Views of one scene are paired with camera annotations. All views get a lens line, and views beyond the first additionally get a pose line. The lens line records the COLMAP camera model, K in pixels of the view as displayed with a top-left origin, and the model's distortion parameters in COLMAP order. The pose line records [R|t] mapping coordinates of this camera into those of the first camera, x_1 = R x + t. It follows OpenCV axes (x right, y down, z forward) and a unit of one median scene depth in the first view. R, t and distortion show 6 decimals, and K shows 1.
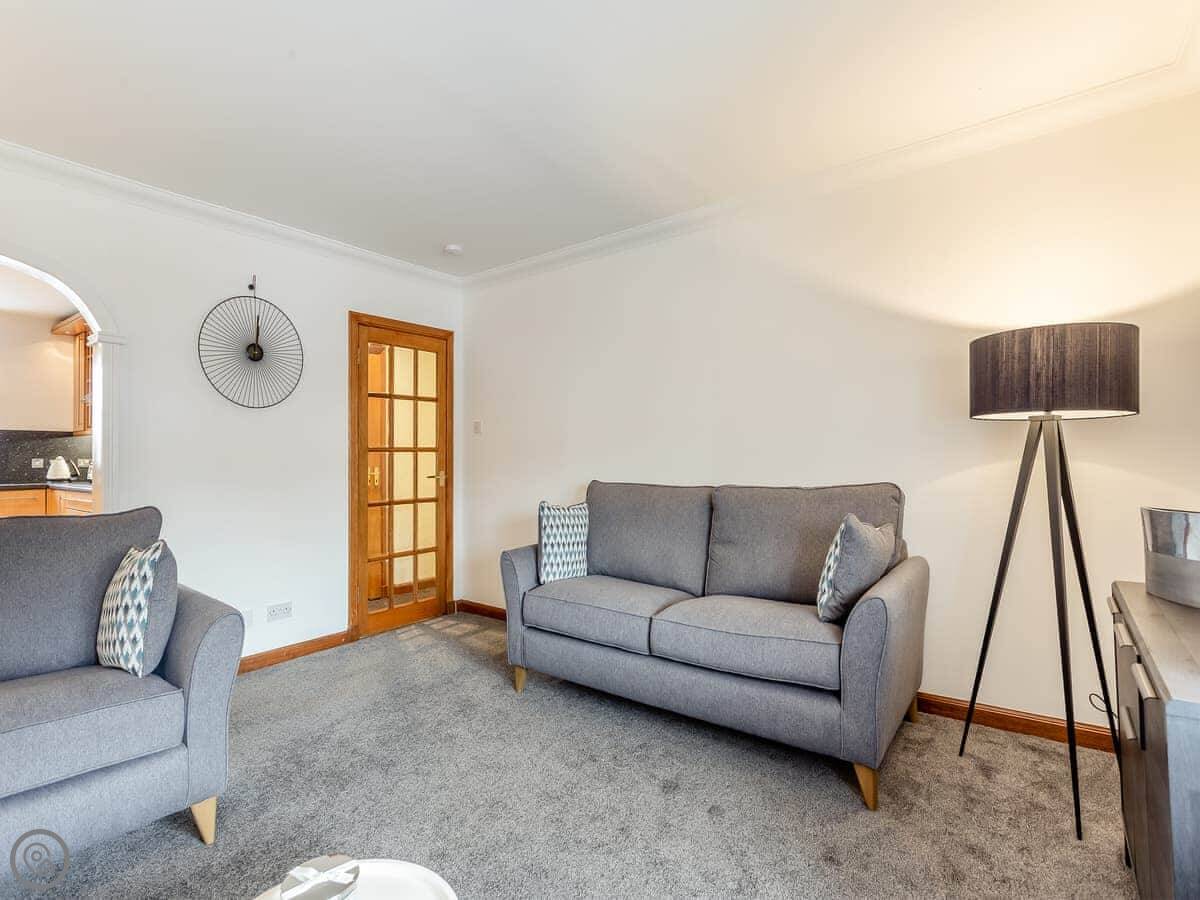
lens RADIAL K [[574.6, 0, 597.8], [0, 574.6, 444.2], [0, 0, 1]] dist [0.004026, 0.000934]
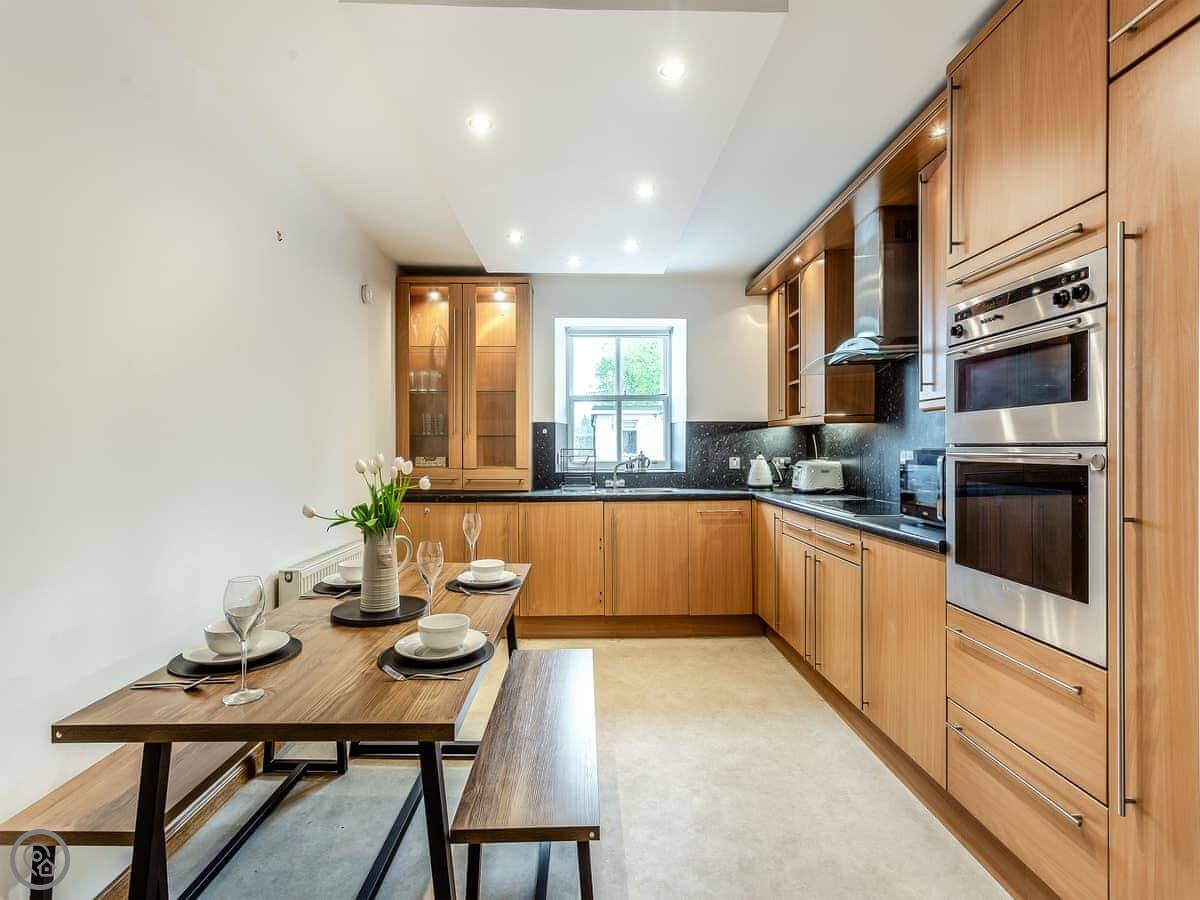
lens RADIAL K [[574.6, 0, 597.8], [0, 574.6, 444.2], [0, 0, 1]] dist [0.004026, 0.000934]
pose [[0.622552, 0.004331, -0.782567, -0.695248], [0.012854, 0.999793, 0.015759, -0.010266], [0.782473, -0.019870, 0.622367, 0.538832]]
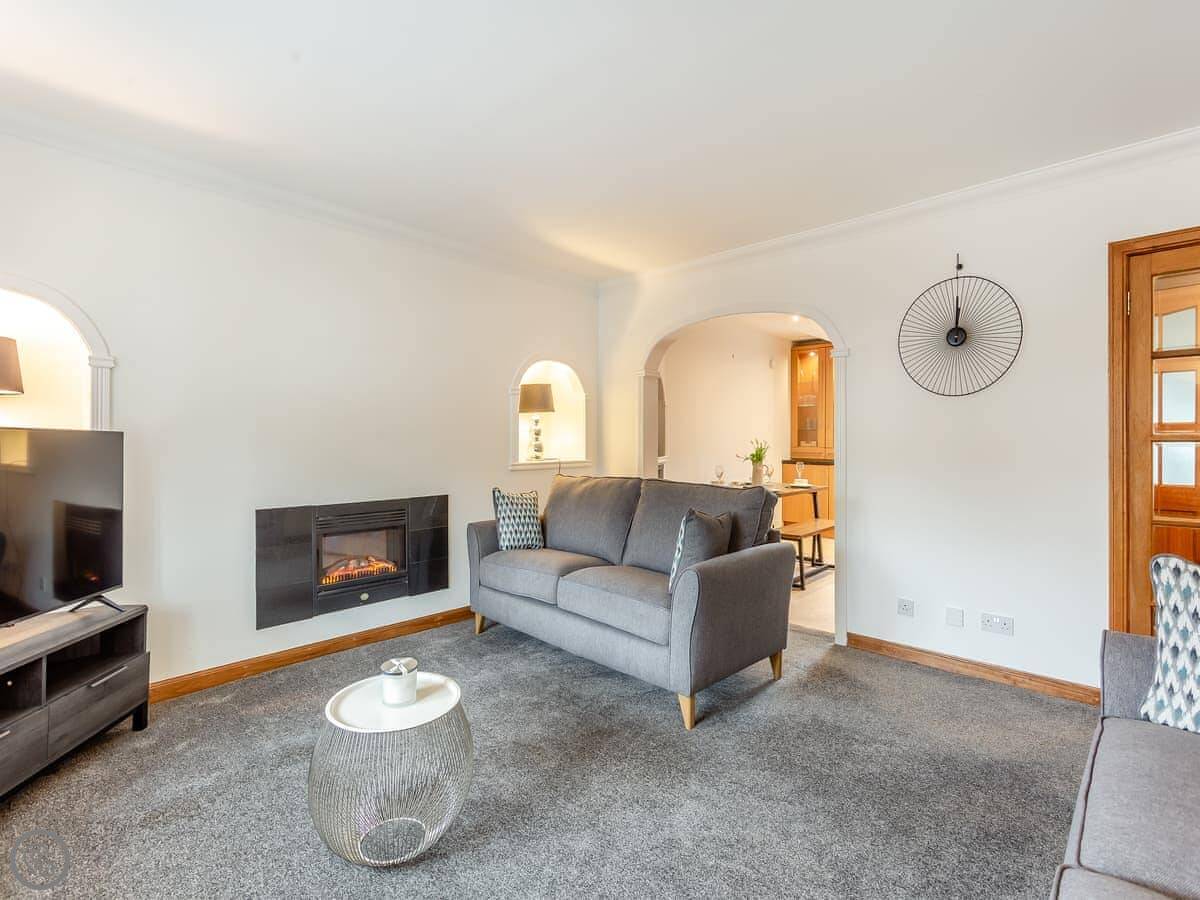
lens RADIAL K [[574.6, 0, 597.8], [0, 574.6, 444.2], [0, 0, 1]] dist [0.004026, 0.000934]
pose [[-0.102972, 0.016438, -0.994548, 0.334400], [0.025557, 0.999577, 0.013875, -0.010740], [0.994356, -0.023989, -0.103349, 0.436213]]
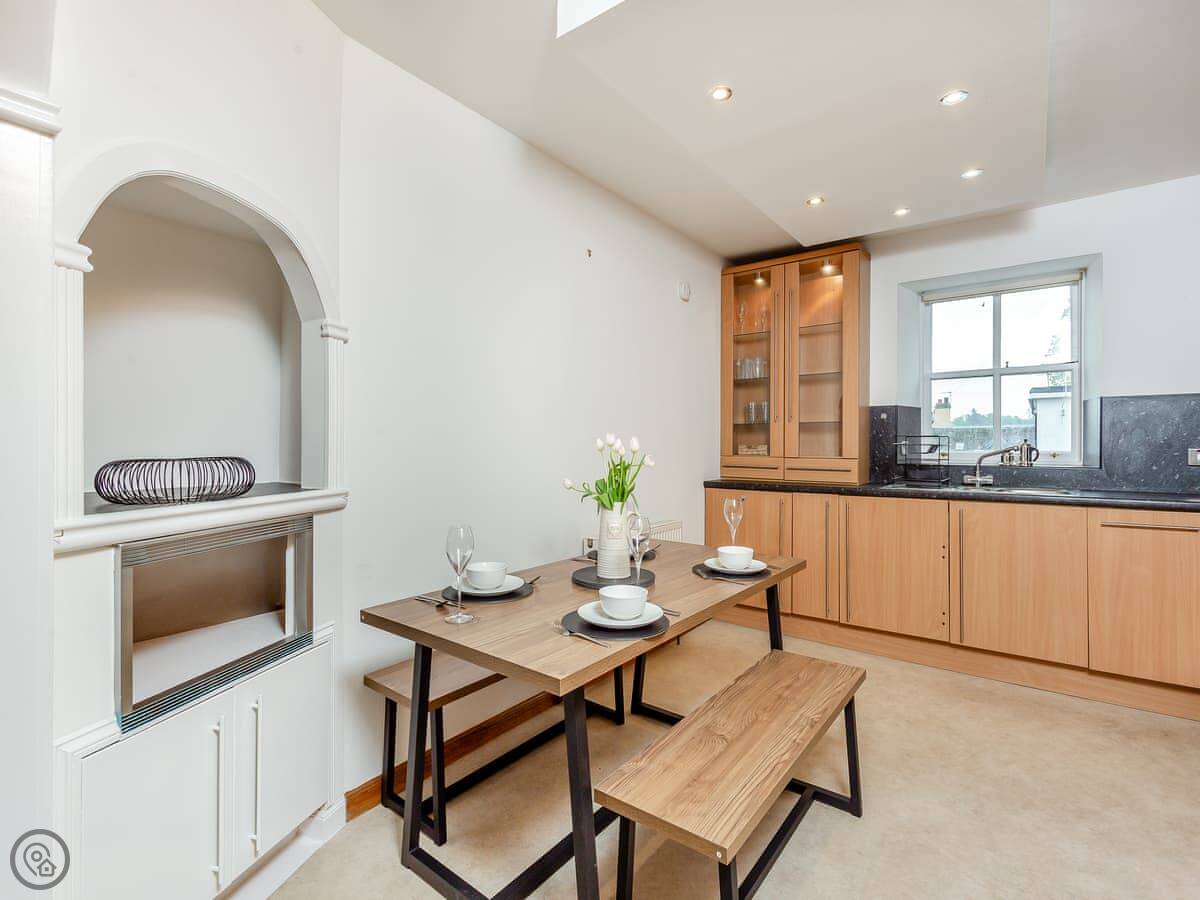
lens RADIAL K [[574.6, 0, 597.8], [0, 574.6, 444.2], [0, 0, 1]] dist [0.004026, 0.000934]
pose [[-0.012670, 0.010556, -0.999864, -0.664064], [0.023396, 0.999674, 0.010257, 0.006401], [0.999646, -0.023263, -0.012912, 0.685036]]
